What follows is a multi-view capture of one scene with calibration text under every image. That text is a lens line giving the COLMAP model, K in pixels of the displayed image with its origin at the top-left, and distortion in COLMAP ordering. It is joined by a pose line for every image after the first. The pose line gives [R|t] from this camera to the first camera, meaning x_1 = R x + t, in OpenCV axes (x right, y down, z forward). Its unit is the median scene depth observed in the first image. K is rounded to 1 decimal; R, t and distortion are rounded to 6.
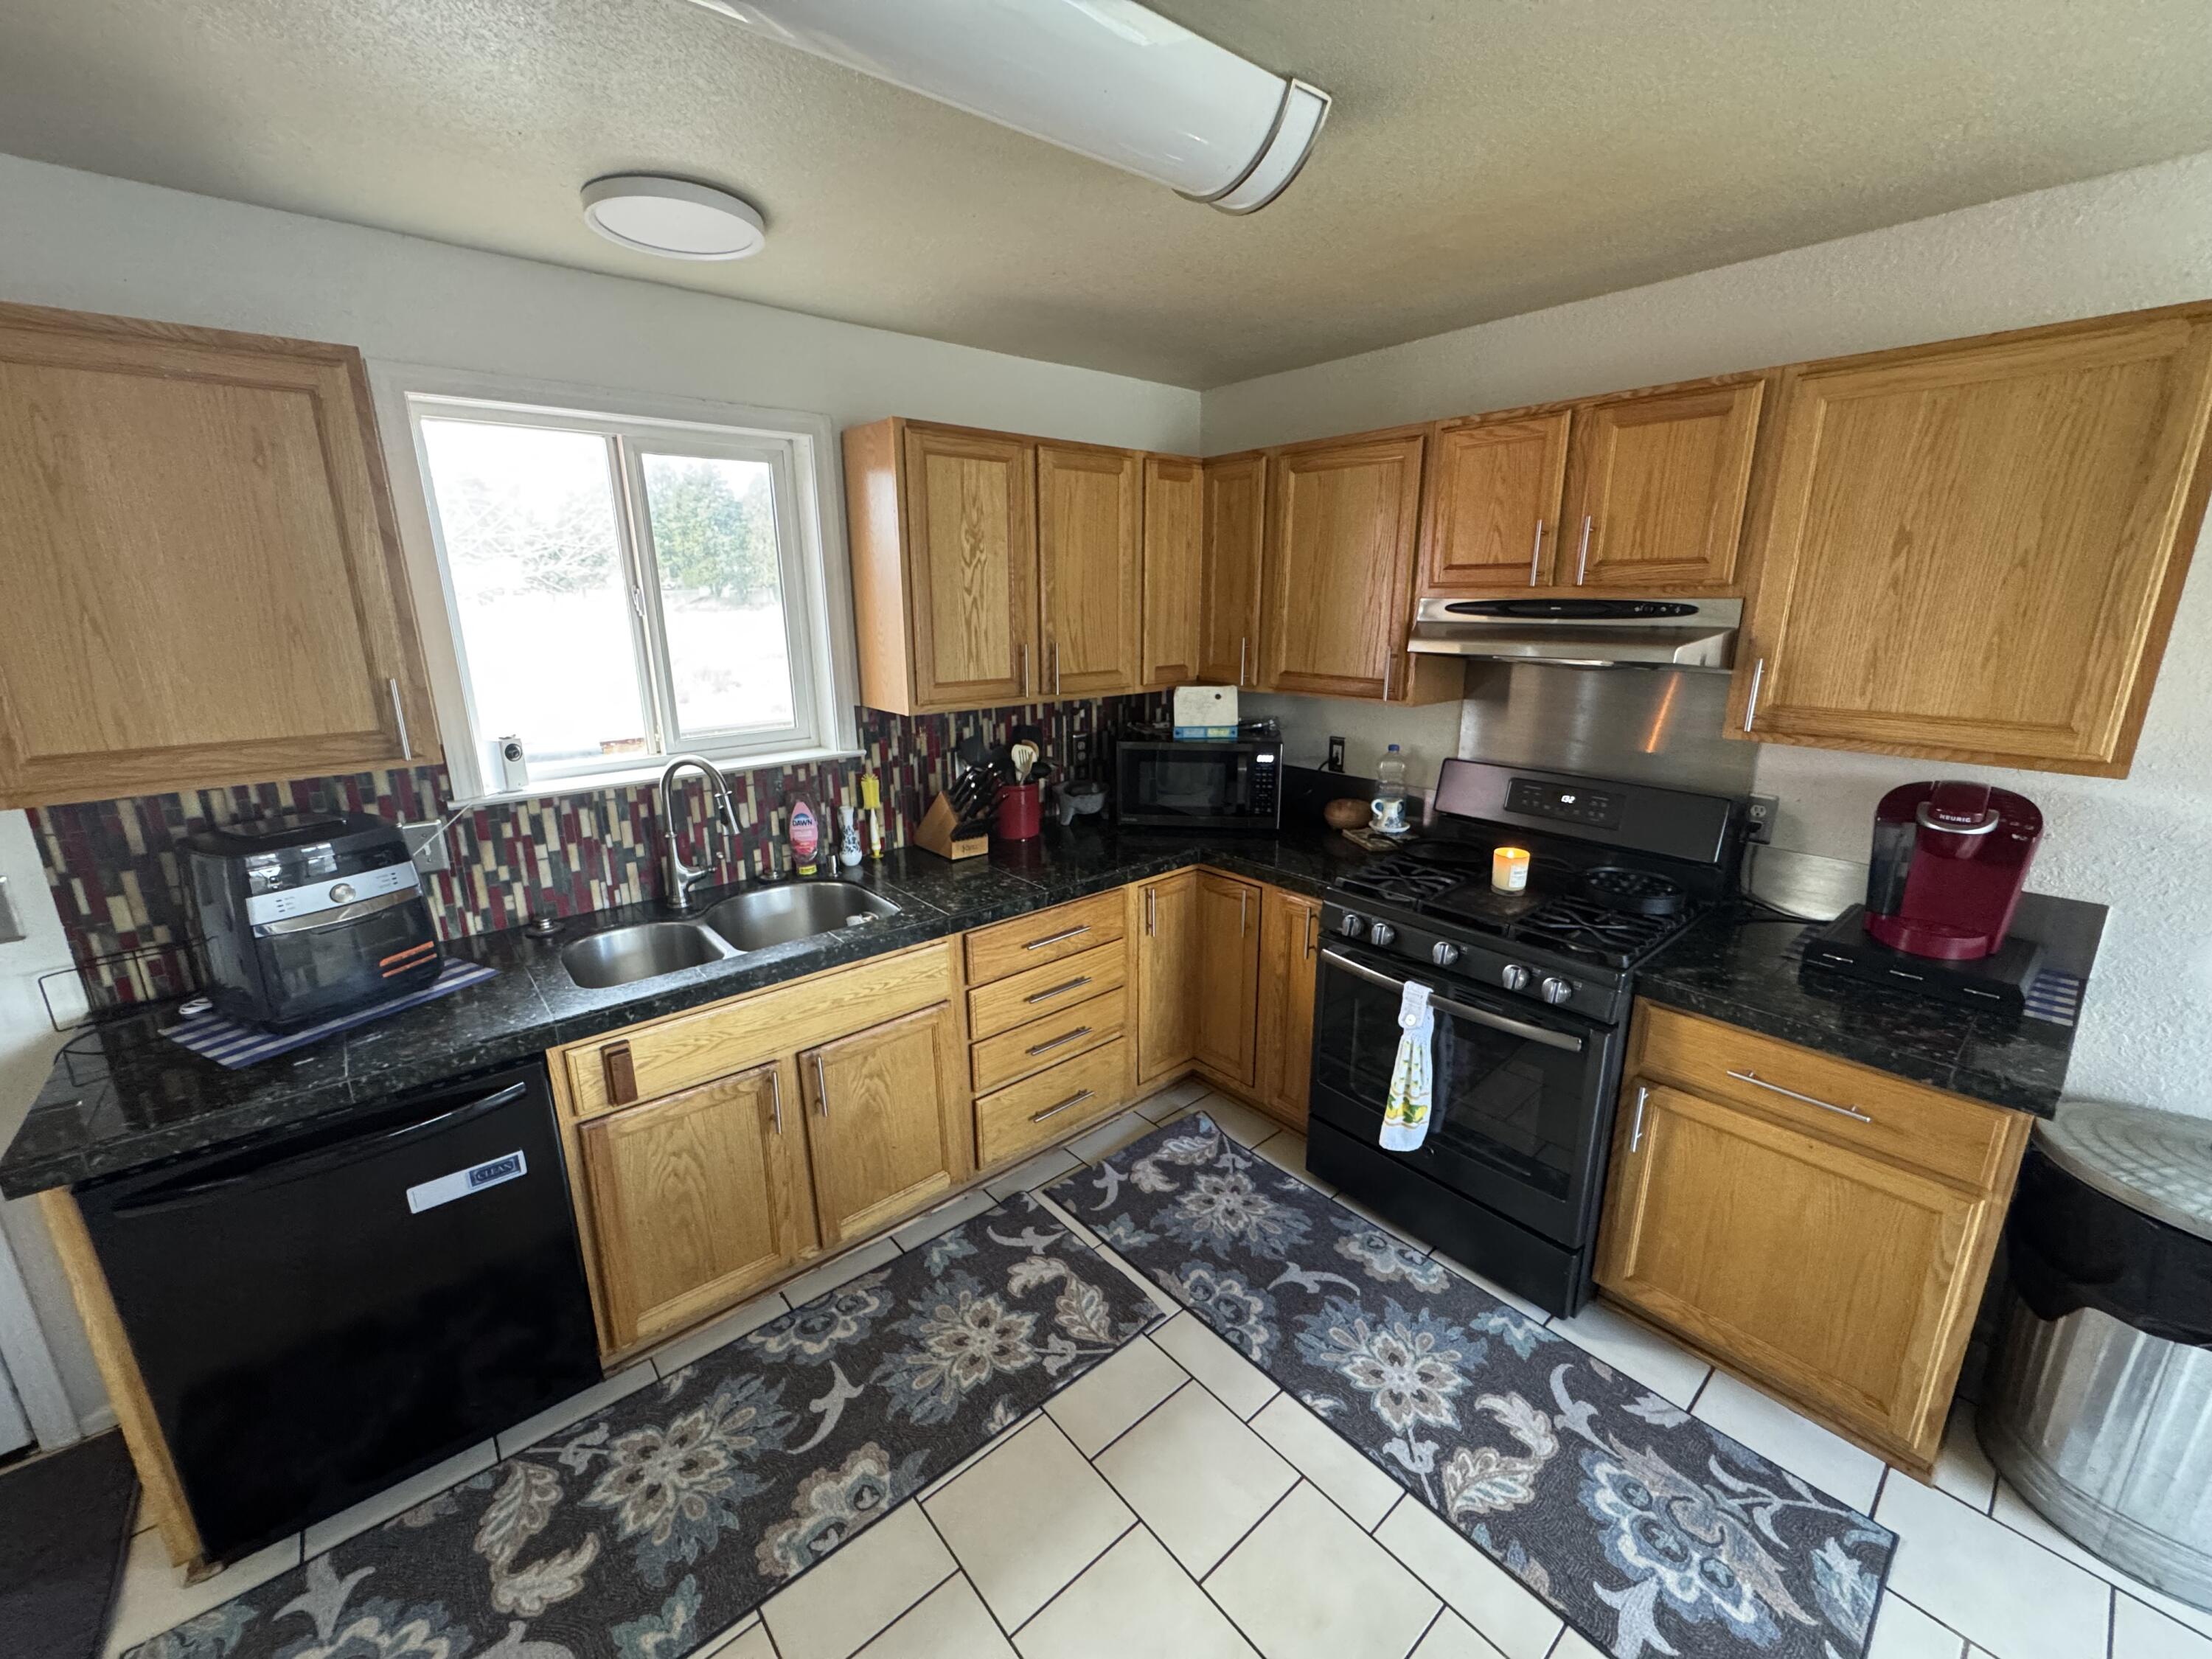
lens RADIAL K [[884.7, 0, 1109.7], [0, 884.7, 825.0], [0, 0, 1]] dist [-0.002920, -0.000539]
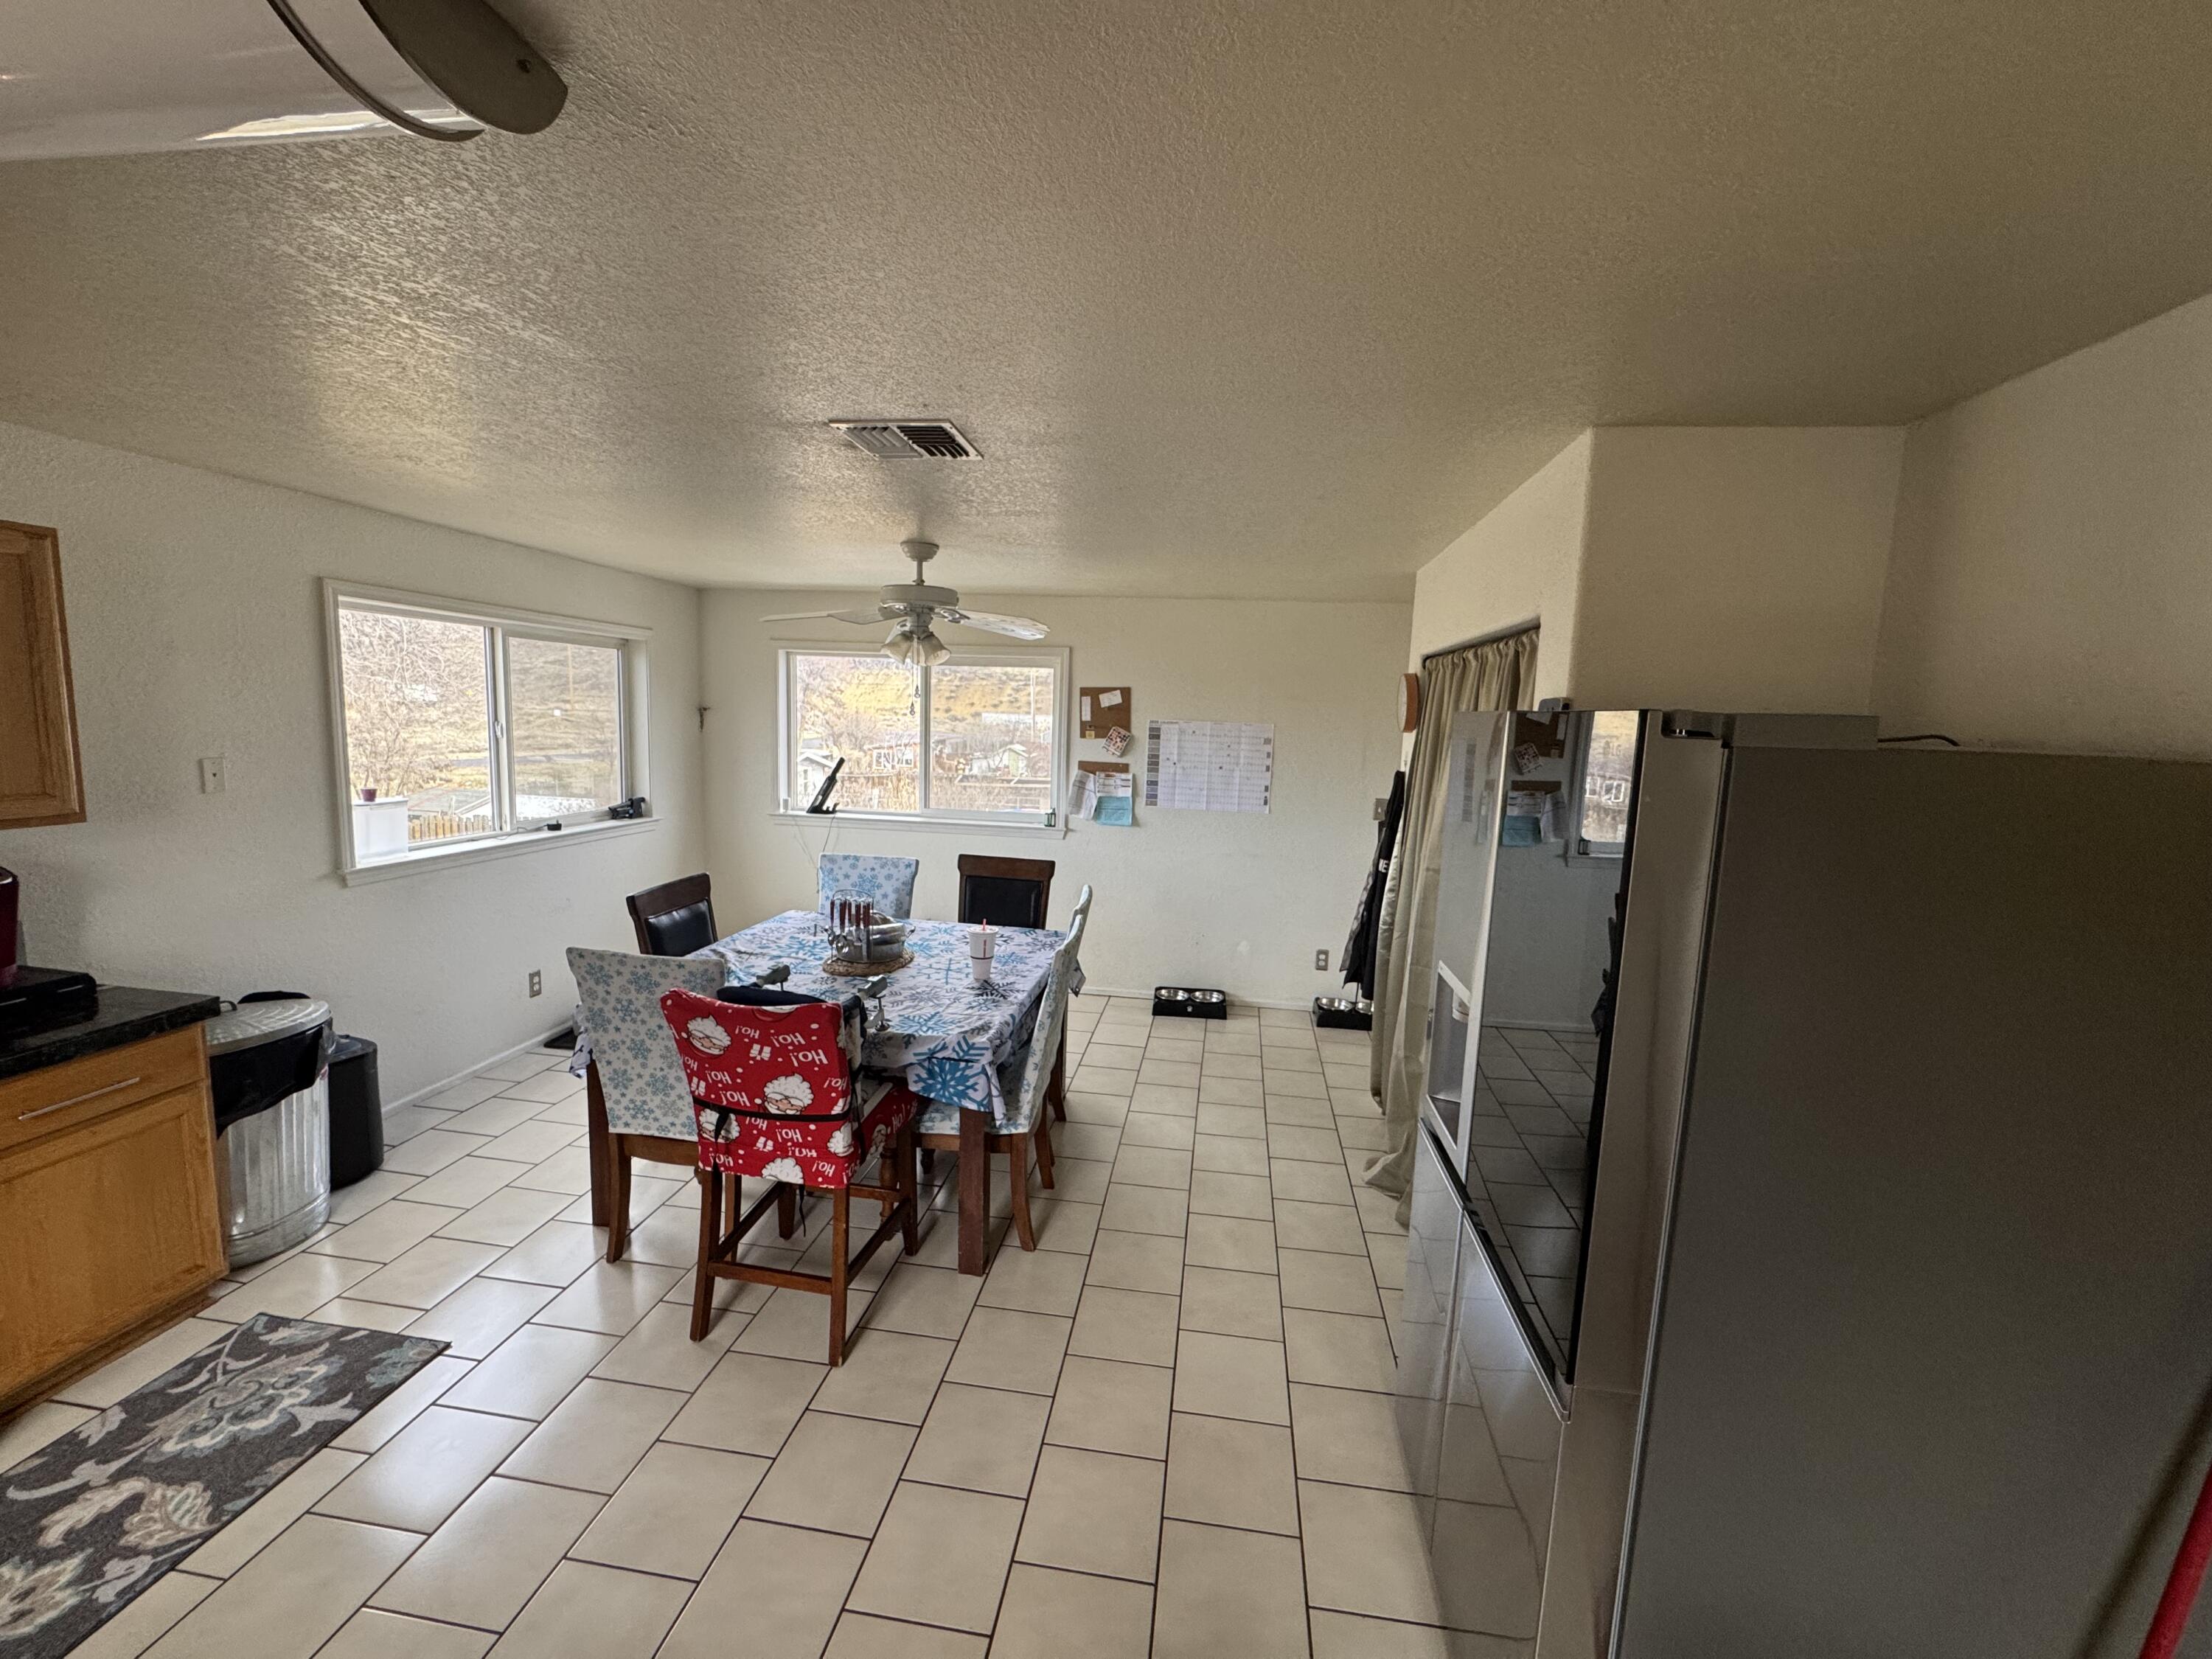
lens RADIAL K [[884.7, 0, 1102.9], [0, 884.7, 826.9], [0, 0, 1]] dist [-0.002920, -0.000539]
pose [[-0.658999, -0.114627, 0.743358, -0.784512], [0.157130, 0.945530, 0.285101, -0.135681], [-0.735548, 0.304685, -0.605092, 0.427945]]
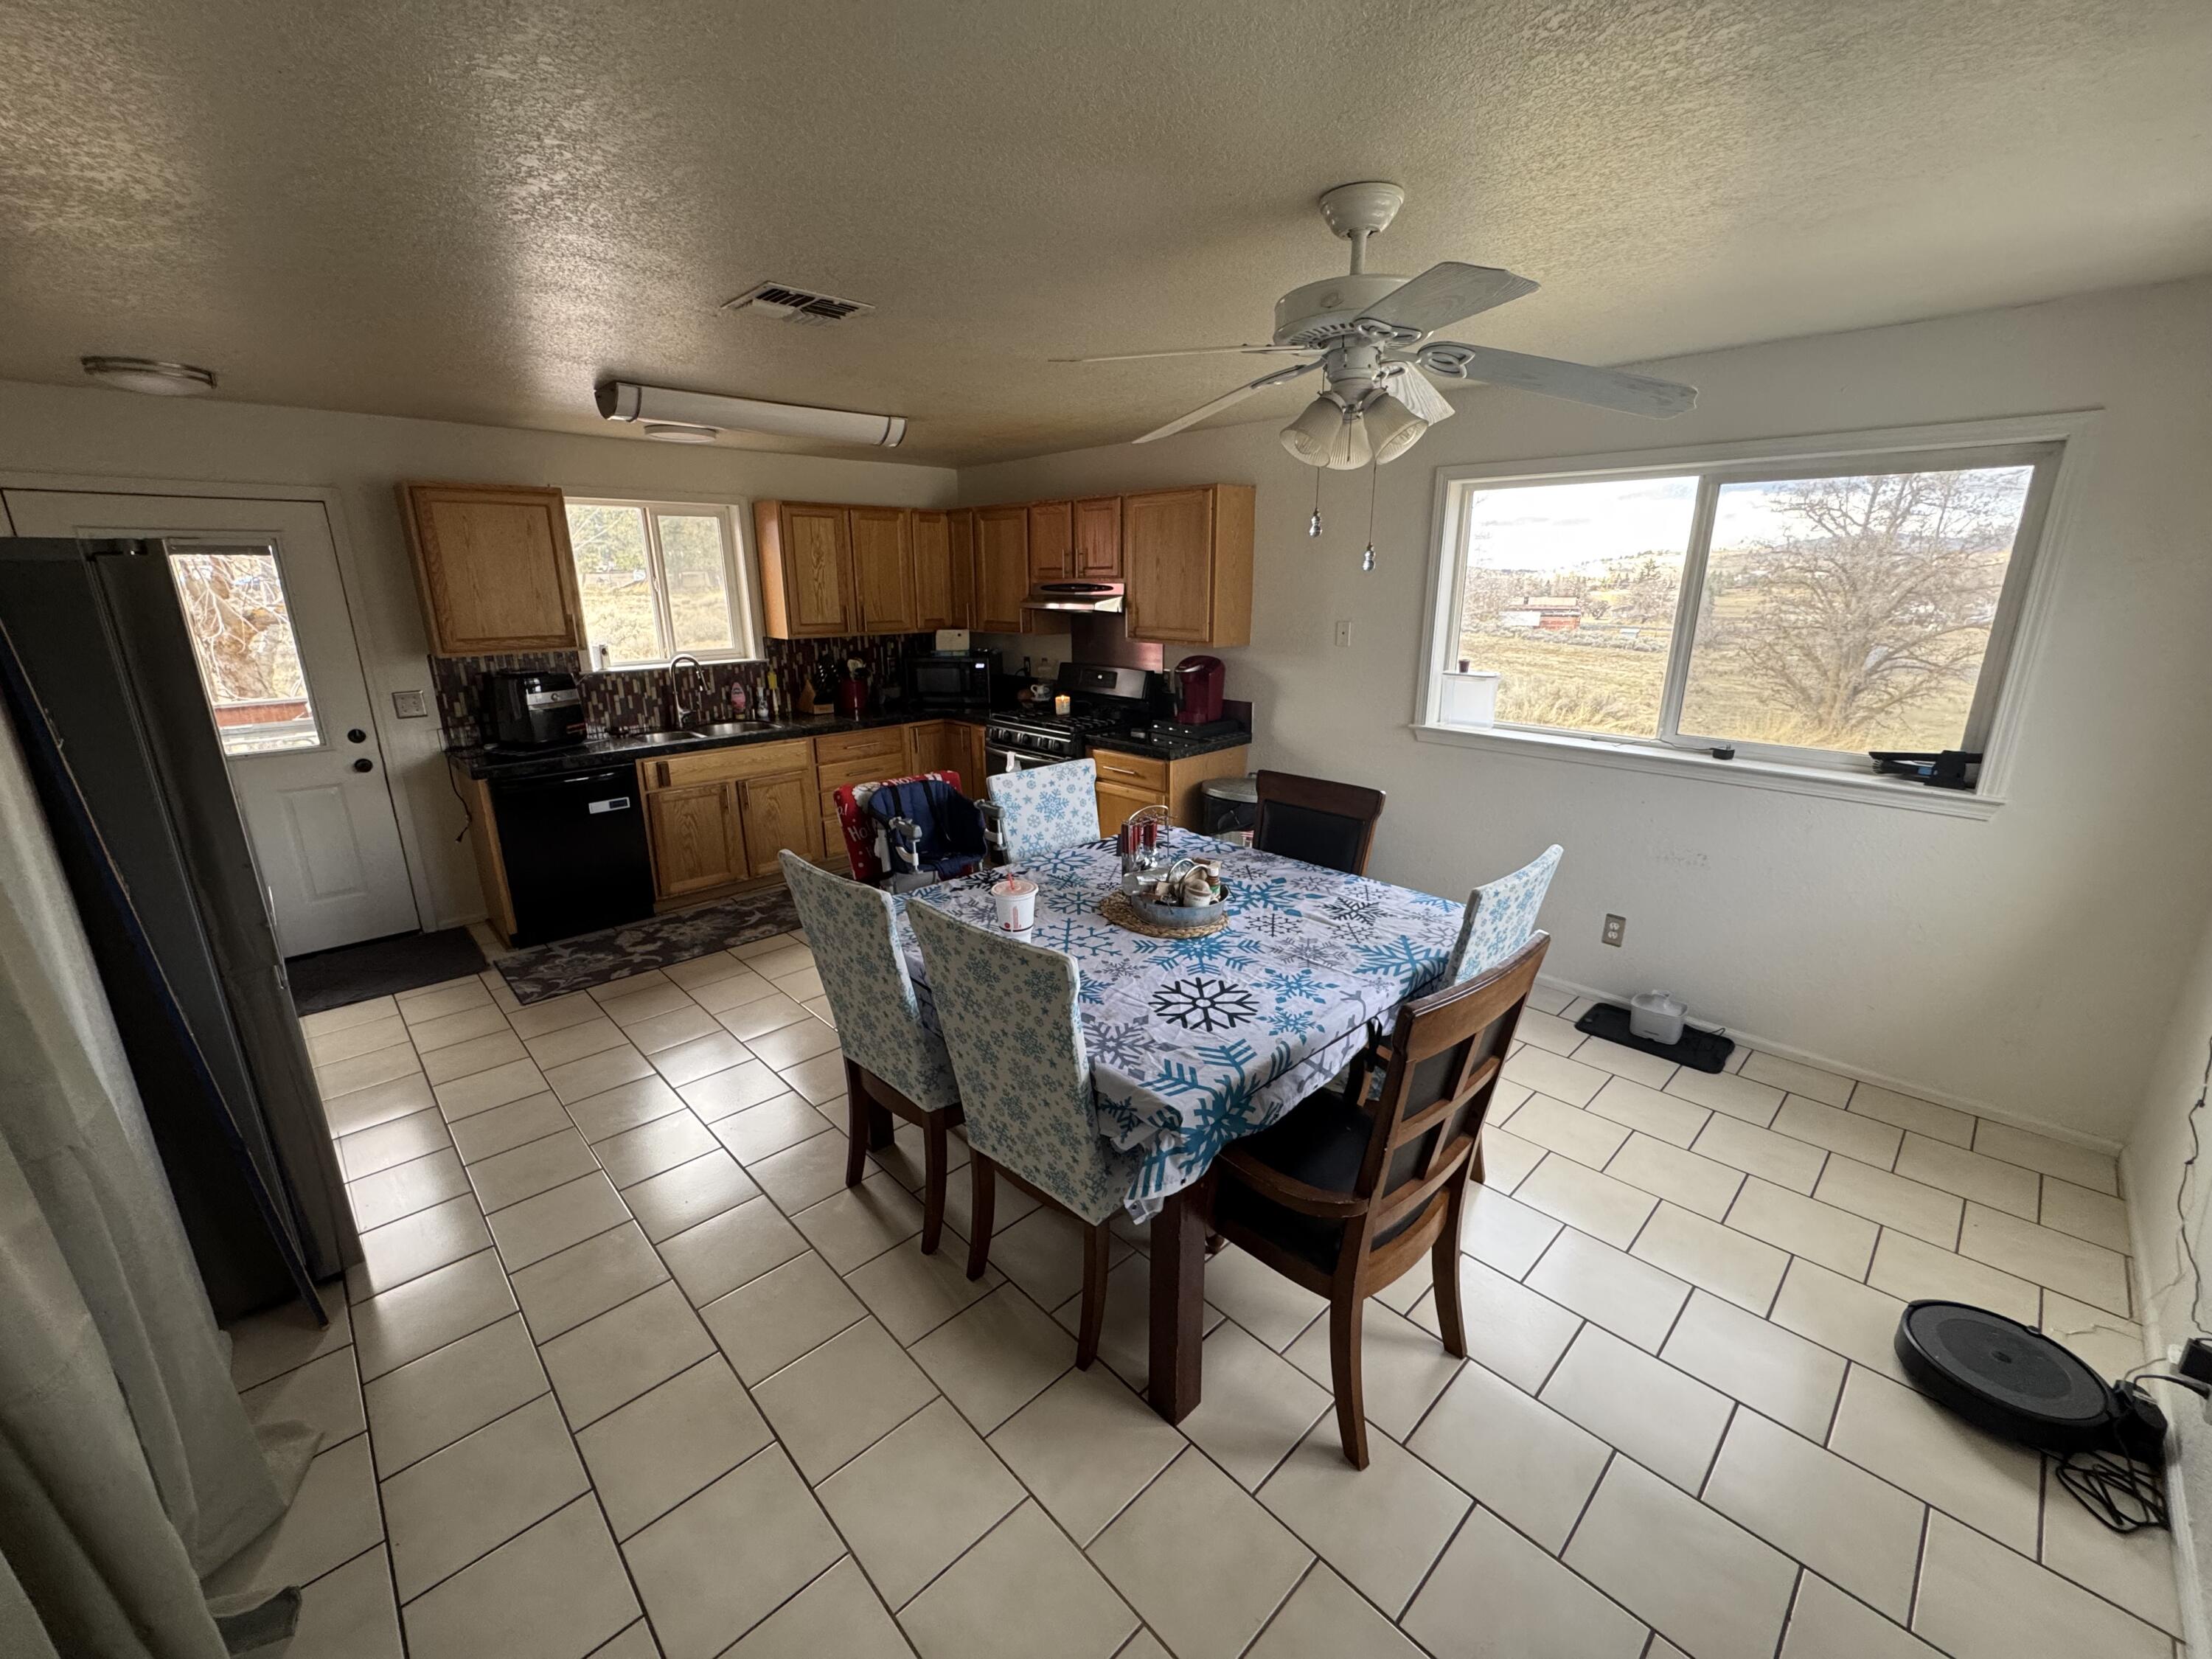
lens RADIAL K [[884.7, 0, 1112.2], [0, 884.7, 824.0], [0, 0, 1]] dist [-0.002920, -0.000539]
pose [[0.998116, -0.015646, 0.059332, 0.437046], [0.014717, 0.999762, 0.016077, 0.312536], [-0.059569, -0.015174, 0.998109, -1.225547]]
